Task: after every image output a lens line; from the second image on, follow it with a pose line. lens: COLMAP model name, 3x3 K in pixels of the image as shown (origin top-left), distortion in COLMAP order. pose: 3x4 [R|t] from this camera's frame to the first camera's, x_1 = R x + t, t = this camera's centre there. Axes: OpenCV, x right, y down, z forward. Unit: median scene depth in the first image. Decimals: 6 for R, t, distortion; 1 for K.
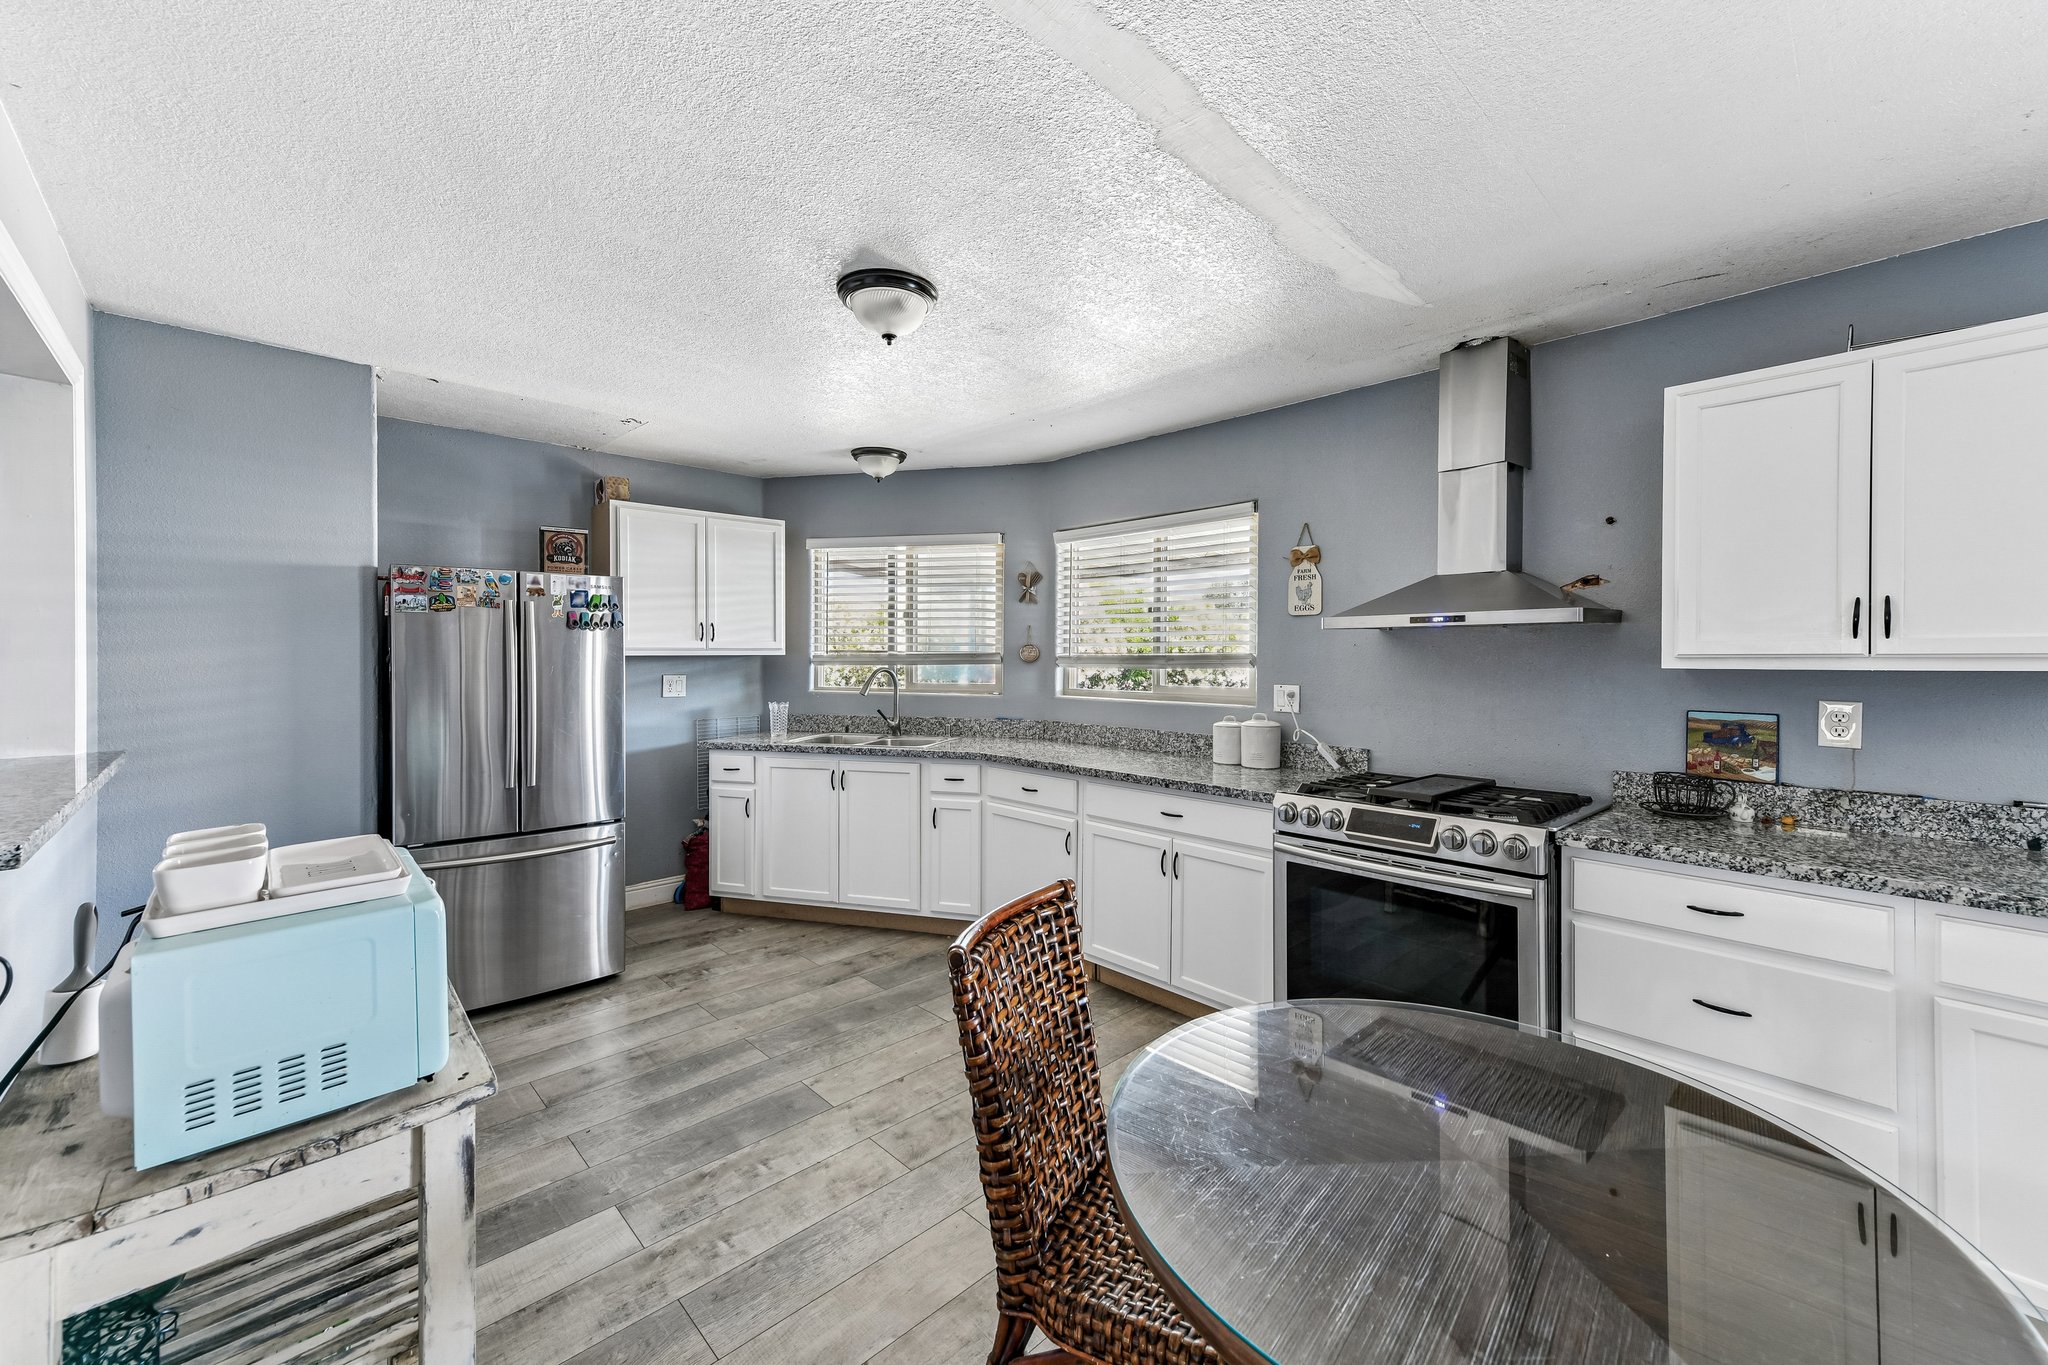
lens RADIAL K [[814.0, 0, 1026.6], [0, 814.0, 656.9], [0, 0, 1]] dist [0.019106, -0.001014]
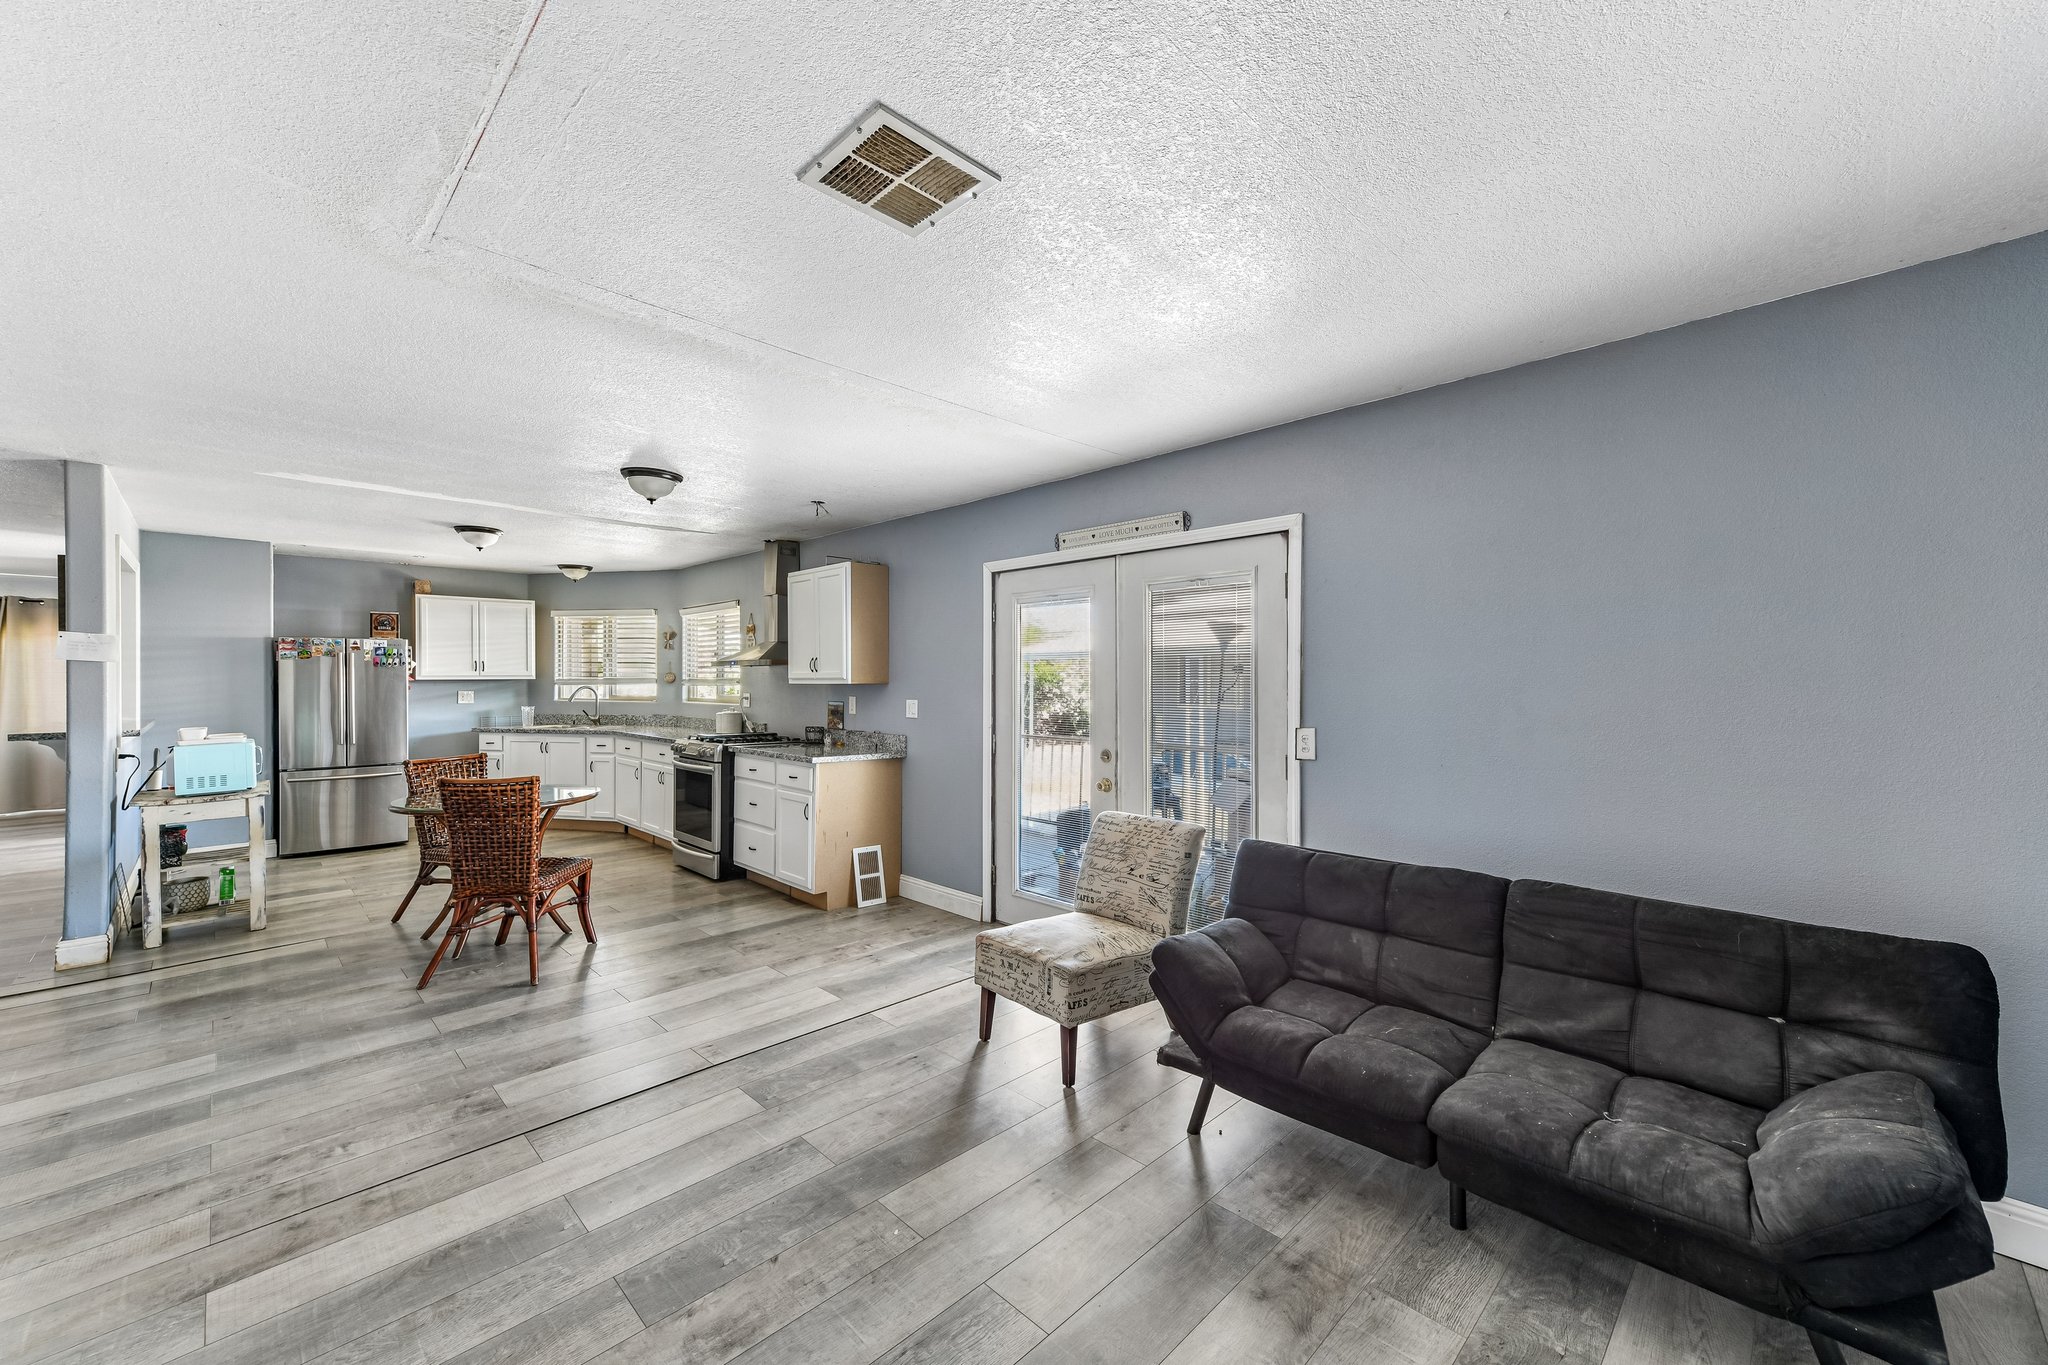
lens RADIAL K [[814.0, 0, 1041.8], [0, 814.0, 679.3], [0, 0, 1]] dist [0.019106, -0.001014]
pose [[0.999788, -0.002397, 0.020474, 0.867778], [0.002402, 0.999997, -0.000184, 0.001409], [-0.020473, 0.000233, 0.999790, -0.882185]]
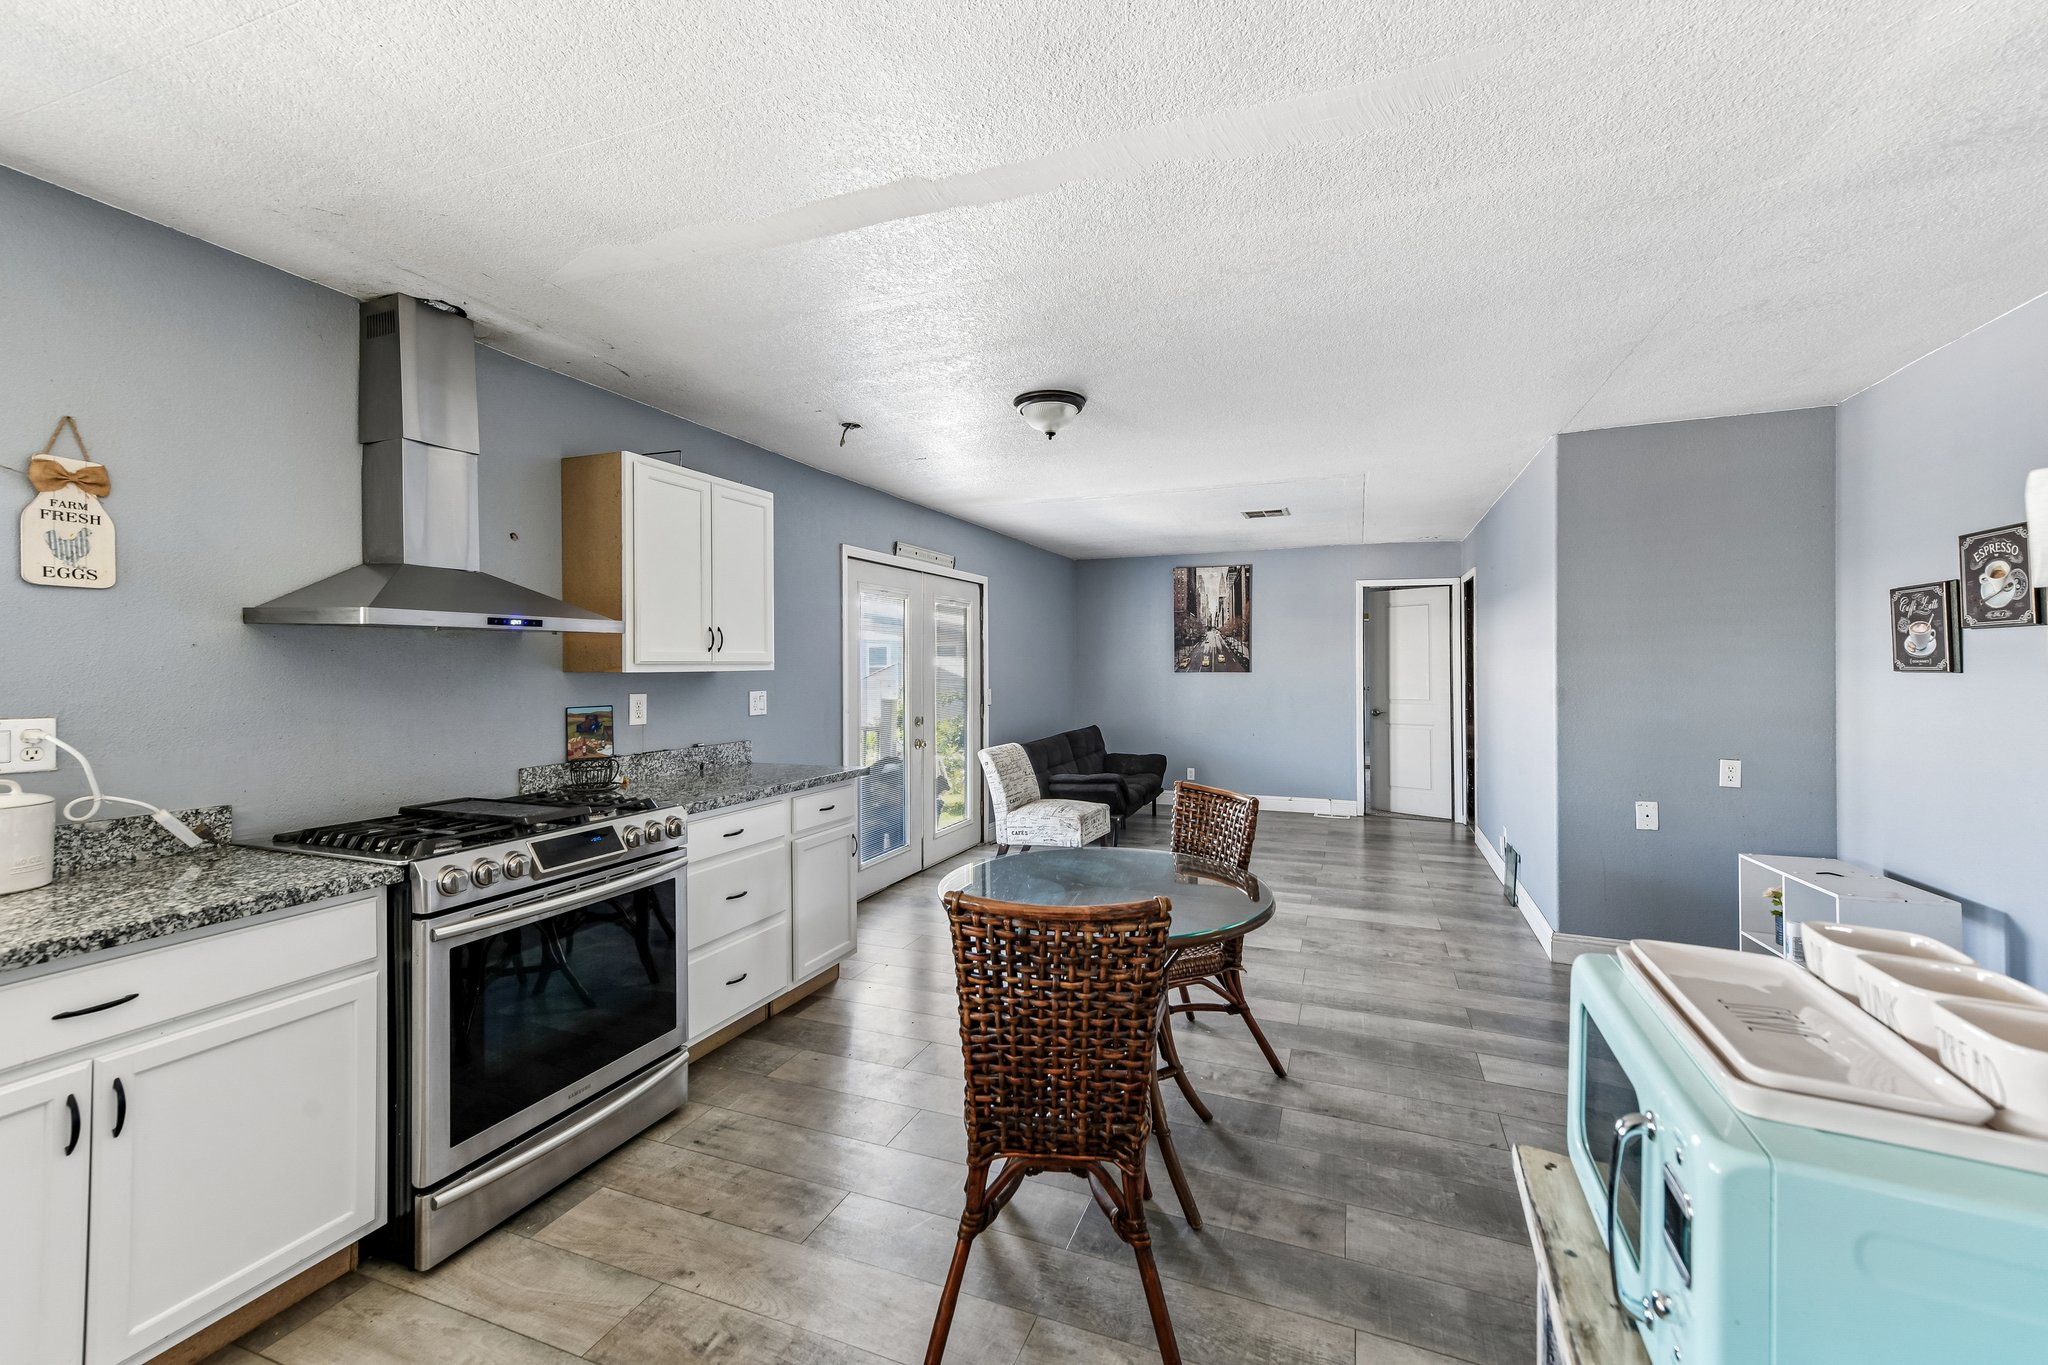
lens RADIAL K [[814.0, 0, 1034.2], [0, 814.0, 674.8], [0, 0, 1]] dist [0.019106, -0.001014]
pose [[-0.416516, -0.013339, 0.909030, -0.363917], [0.000090, 0.999892, 0.014713, -0.000700], [-0.909128, 0.006210, -0.416470, 0.551503]]
